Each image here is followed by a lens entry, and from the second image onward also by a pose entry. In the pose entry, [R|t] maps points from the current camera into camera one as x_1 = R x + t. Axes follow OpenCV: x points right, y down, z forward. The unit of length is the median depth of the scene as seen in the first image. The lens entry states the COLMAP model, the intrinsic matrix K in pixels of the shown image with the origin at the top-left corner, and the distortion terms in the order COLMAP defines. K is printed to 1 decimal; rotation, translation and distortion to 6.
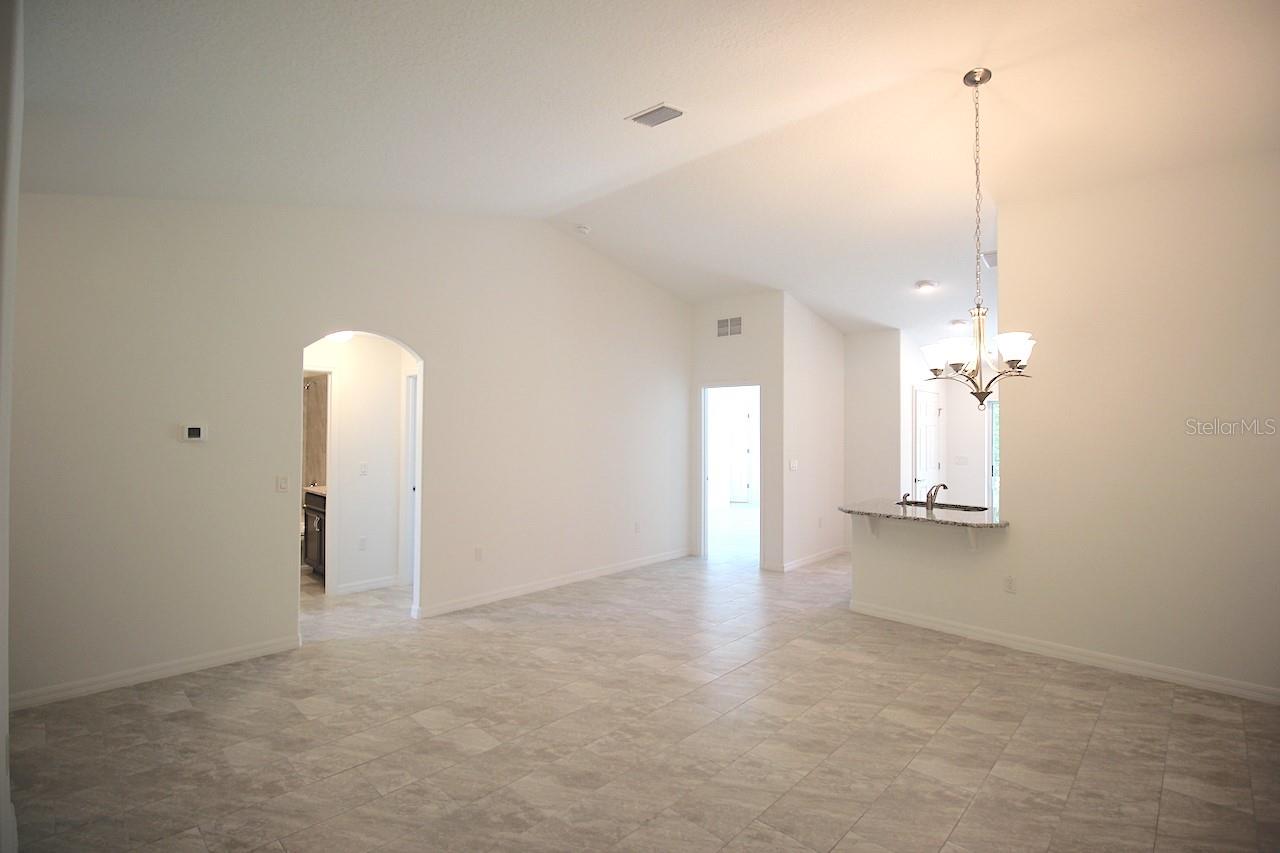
lens RADIAL K [[592.6, 0, 641.2], [0, 592.6, 413.6], [0, 0, 1]] dist [-0.009620, -0.000685]
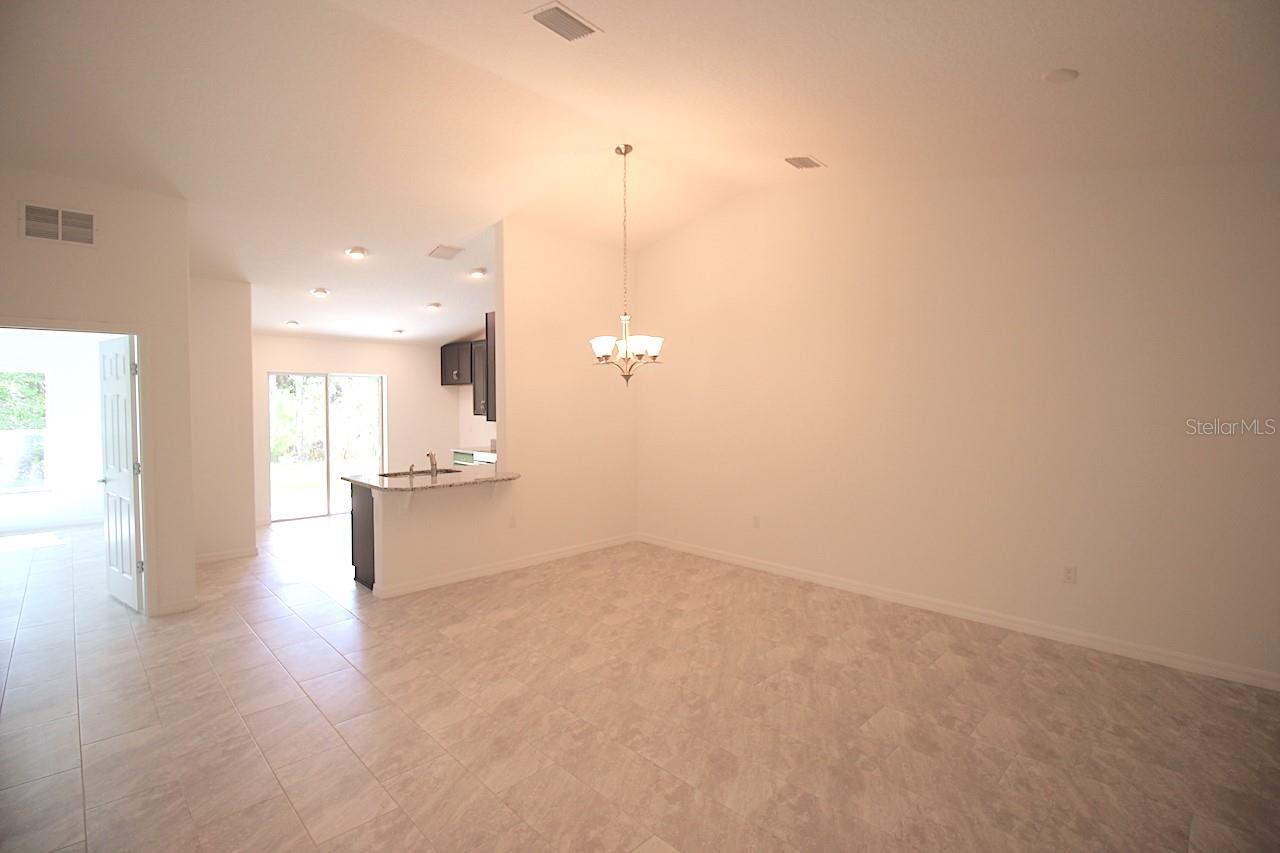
lens RADIAL K [[592.6, 0, 641.2], [0, 592.6, 413.6], [0, 0, 1]] dist [-0.009620, -0.000685]
pose [[0.030324, -0.030731, 0.999068, -0.842734], [-0.019303, 0.999323, 0.031325, 0.012748], [-0.999354, -0.020235, 0.029711, 0.892850]]
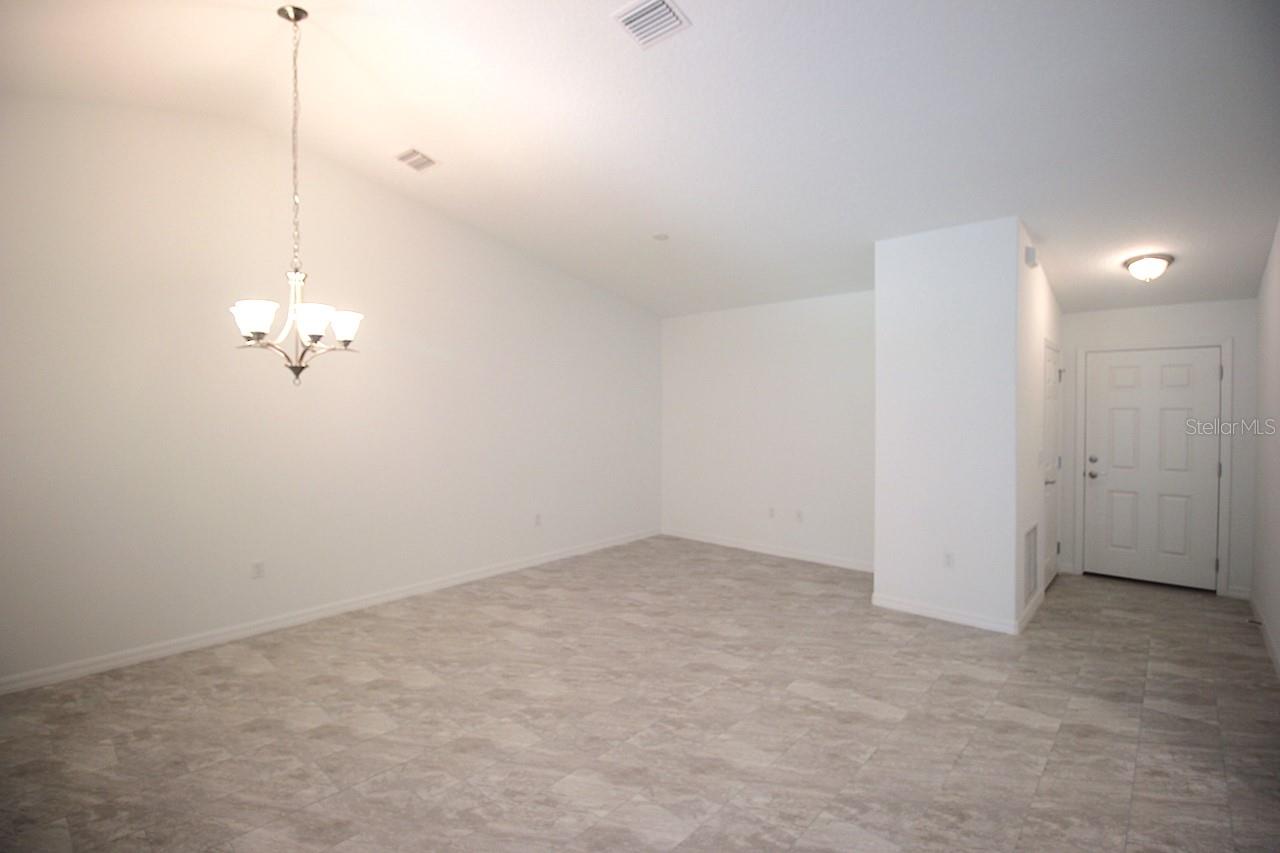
lens RADIAL K [[592.6, 0, 641.2], [0, 592.6, 413.6], [0, 0, 1]] dist [-0.009620, -0.000685]
pose [[-0.999612, -0.003919, -0.027576, 0.061351], [-0.003618, 0.999933, -0.010975, 0.045264], [0.027617, -0.010871, -0.999559, 1.878495]]
